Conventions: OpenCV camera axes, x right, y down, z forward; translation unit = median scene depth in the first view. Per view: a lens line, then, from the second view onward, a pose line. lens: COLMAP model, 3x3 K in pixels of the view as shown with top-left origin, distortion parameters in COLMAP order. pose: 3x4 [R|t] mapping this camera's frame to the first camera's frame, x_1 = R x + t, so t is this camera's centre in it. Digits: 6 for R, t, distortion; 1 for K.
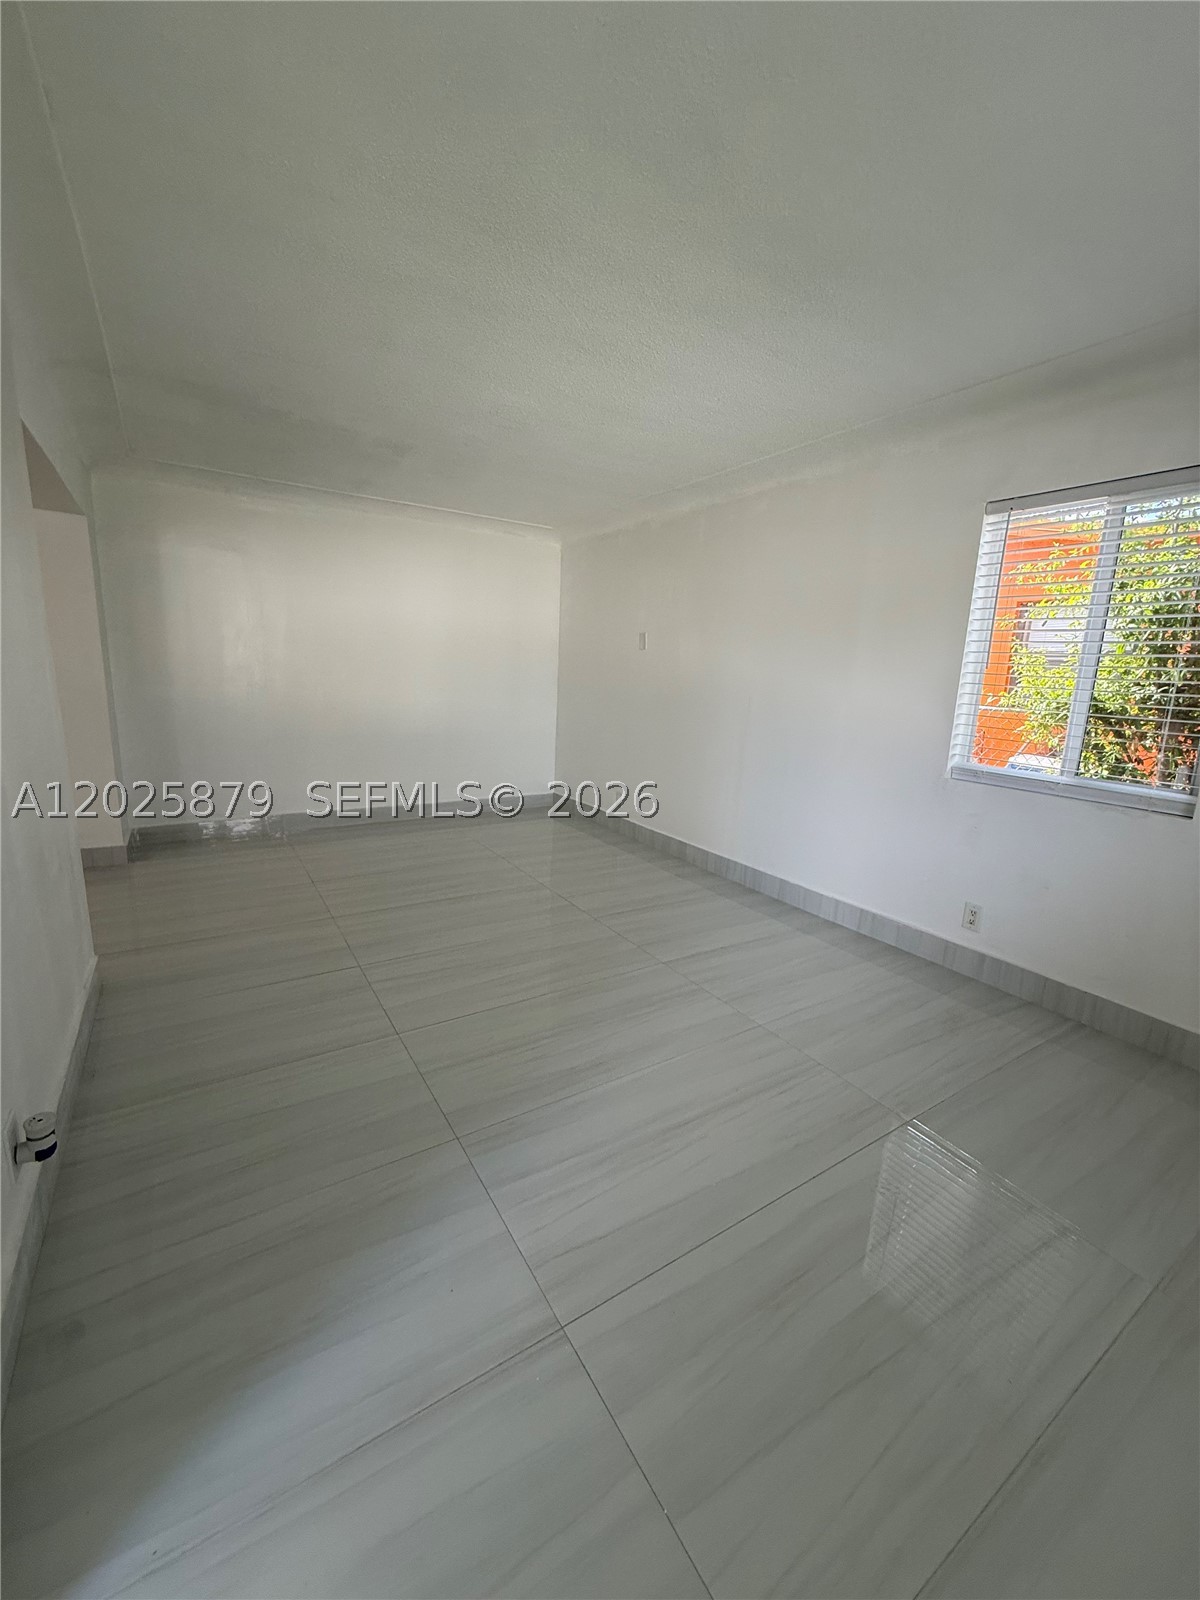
lens RADIAL K [[639.3, 0, 599.2], [0, 639.3, 793.9], [0, 0, 1]] dist [0.000151, 0.000387]
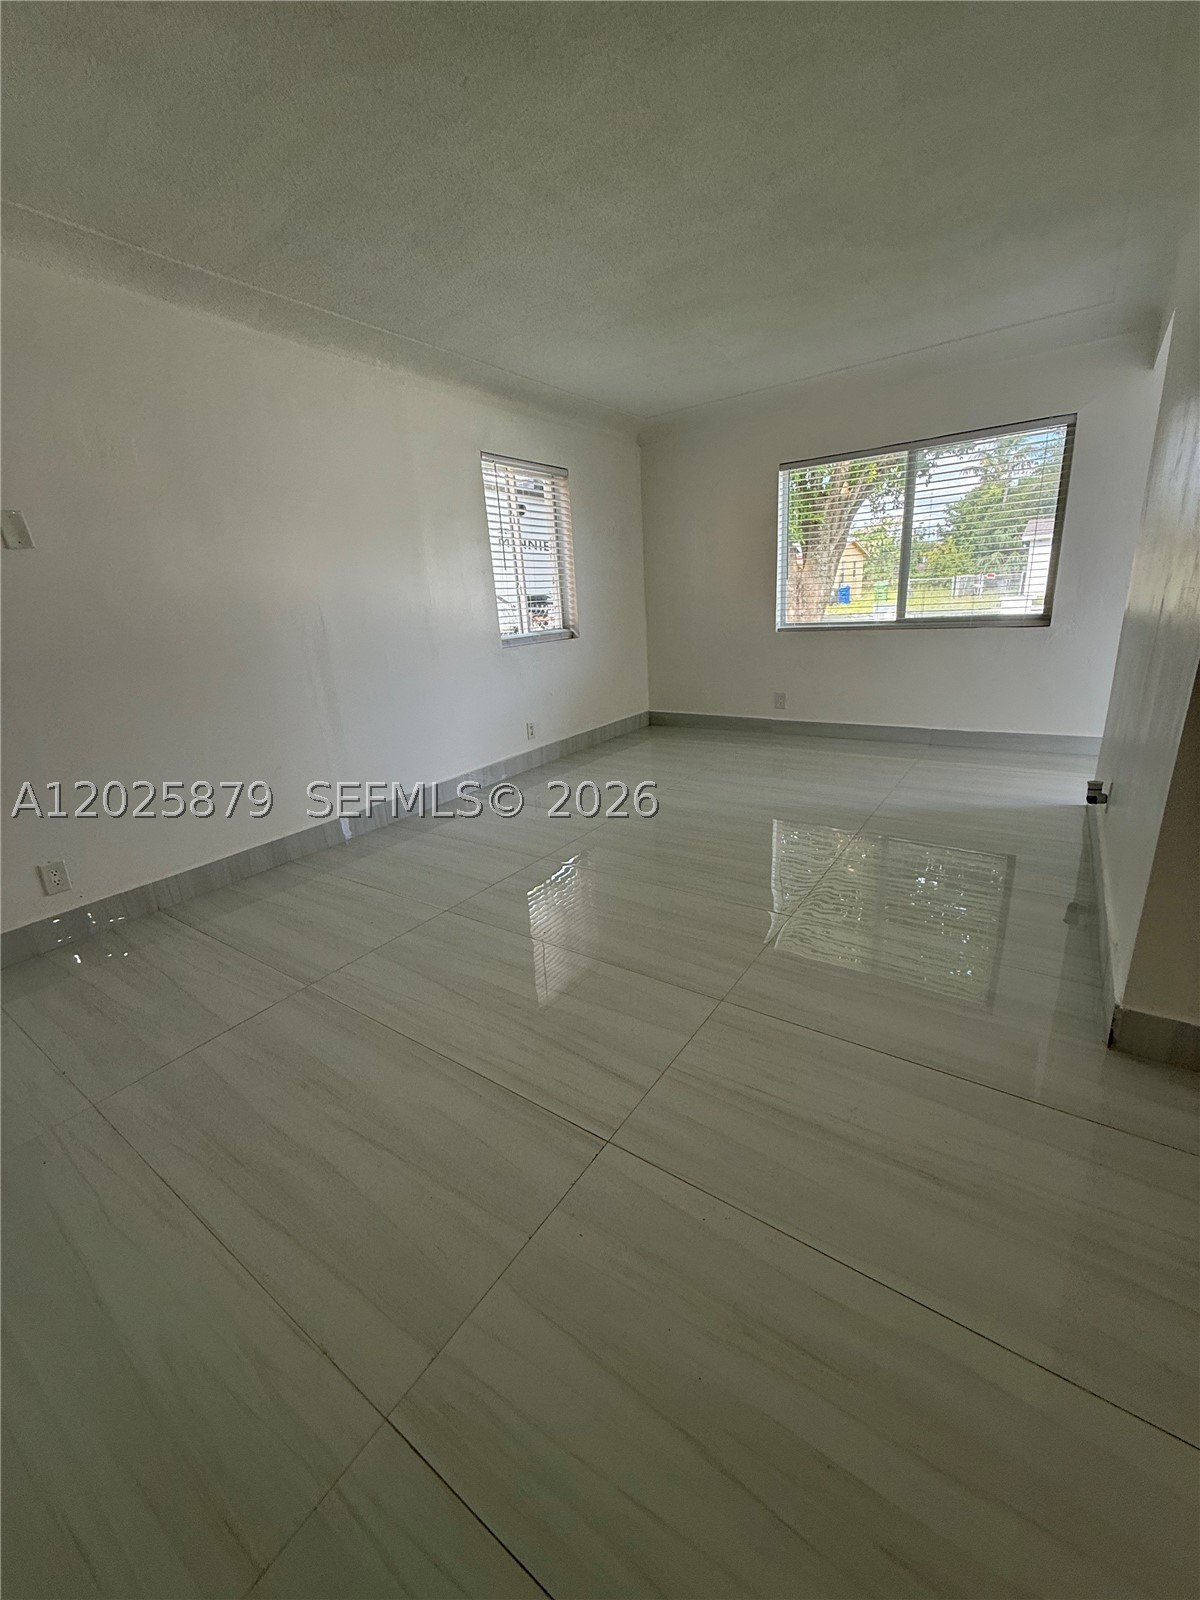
lens RADIAL K [[639.3, 0, 599.2], [0, 639.3, 793.9], [0, 0, 1]] dist [0.000151, 0.000387]
pose [[-0.375471, -0.296611, 0.878091, -0.935649], [0.235059, 0.885959, 0.399780, -0.267459], [-0.896531, 0.356509, -0.262931, 1.326009]]
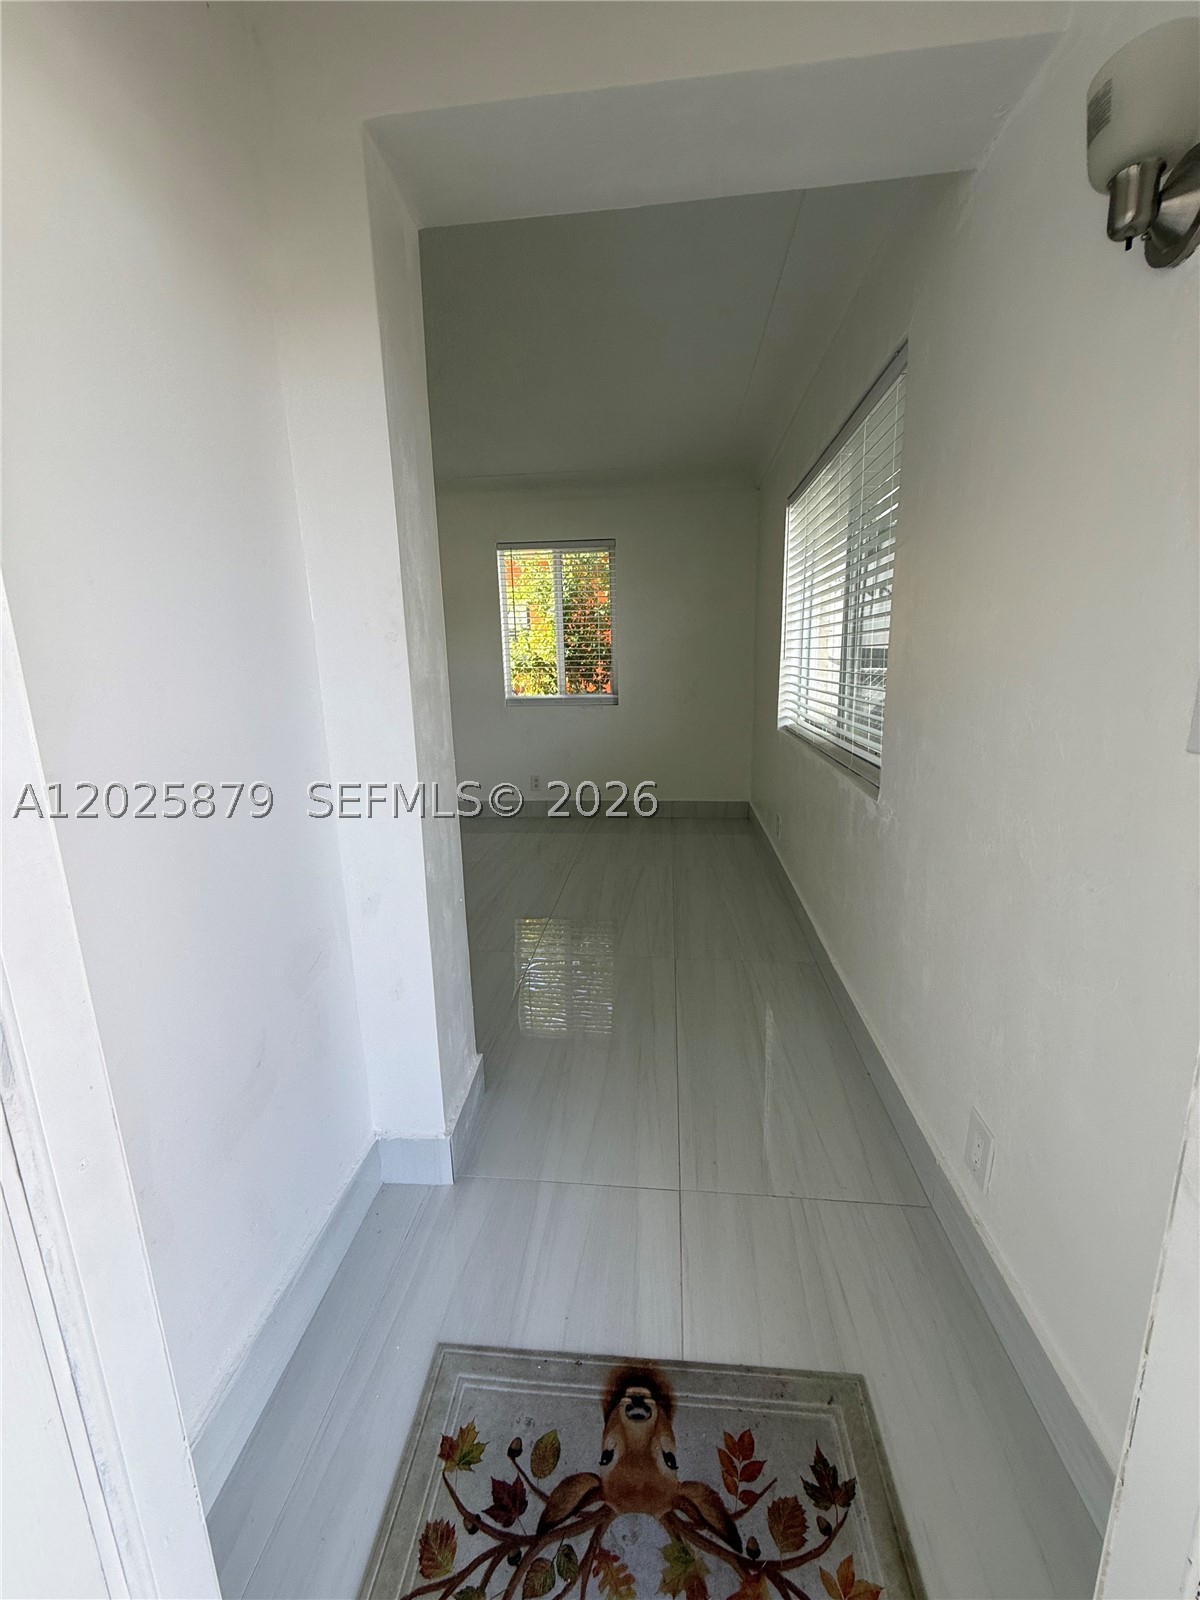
lens RADIAL K [[639.3, 0, 599.2], [0, 639.3, 793.9], [0, 0, 1]] dist [0.000151, 0.000387]
pose [[0.610637, -0.223158, 0.759817, -0.646925], [0.208299, 0.970949, 0.117765, 0.053307], [-0.764025, 0.086357, 0.639382, -0.244663]]
